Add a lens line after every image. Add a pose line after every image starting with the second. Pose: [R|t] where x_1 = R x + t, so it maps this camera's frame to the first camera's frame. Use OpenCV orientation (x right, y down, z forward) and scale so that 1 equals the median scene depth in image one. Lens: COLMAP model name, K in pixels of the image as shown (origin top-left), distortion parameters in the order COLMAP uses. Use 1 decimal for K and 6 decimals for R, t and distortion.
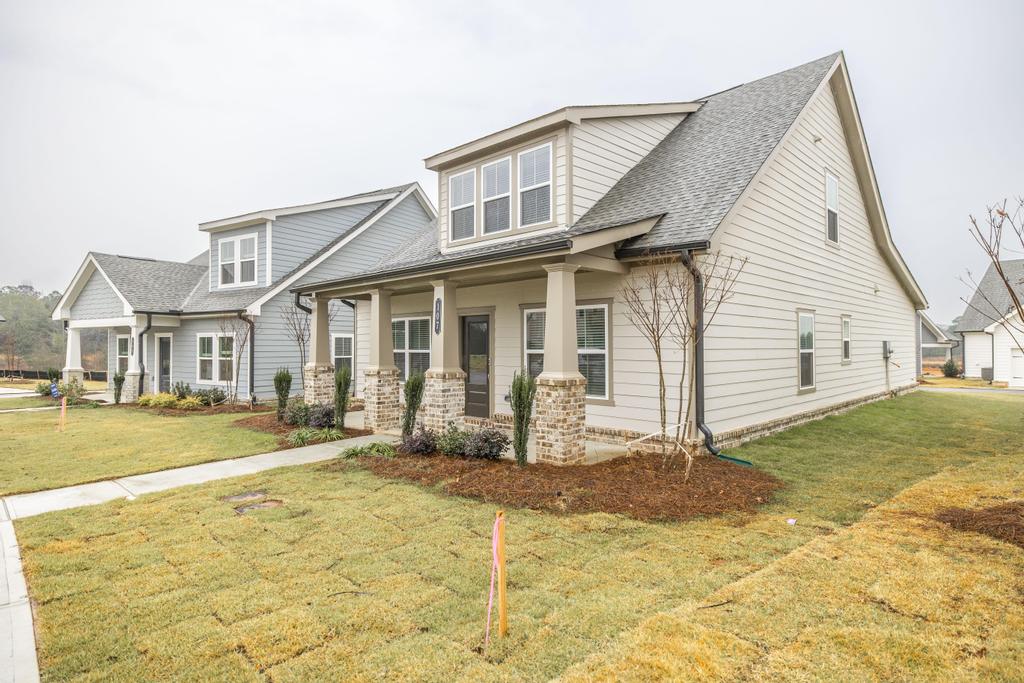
lens RADIAL K [[556.9, 0, 512.0], [0, 556.9, 341.5], [0, 0, 1]] dist [0.000978, -0.000012]
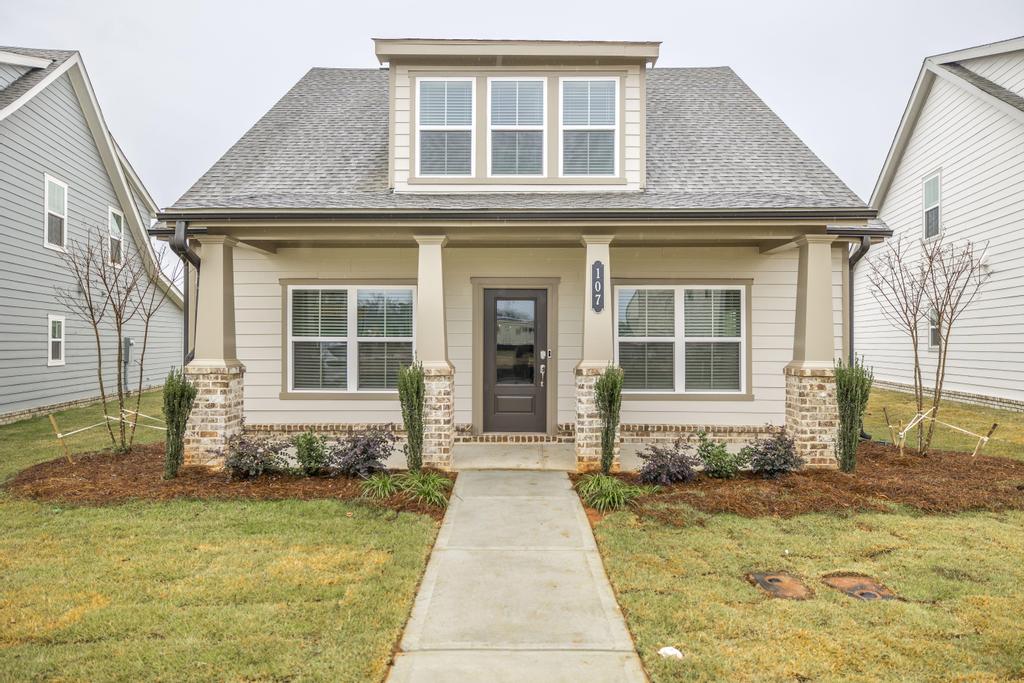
lens RADIAL K [[651.3, 0, 512.0], [0, 651.3, 341.5], [0, 0, 1]] dist [-0.001160, 0.000038]
pose [[0.723218, 0.007082, 0.690583, -0.647909], [-0.010803, 0.999941, 0.001058, 0.019654], [-0.690535, -0.008225, 0.723252, 0.408315]]
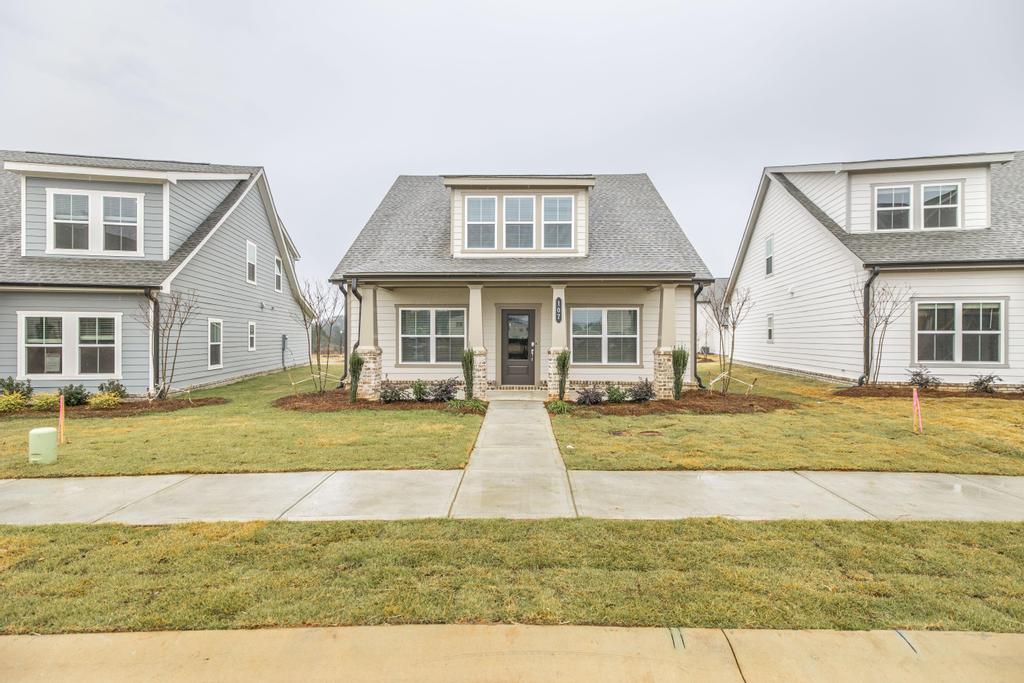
lens RADIAL K [[470.1, 0, 512.0], [0, 470.1, 341.5], [0, 0, 1]] dist [0.000273, 0.000082]
pose [[0.733328, -0.000583, 0.679875, -0.858904], [-0.010719, 0.999865, 0.012419, 0.016781], [-0.679791, -0.016395, 0.733223, 0.178608]]
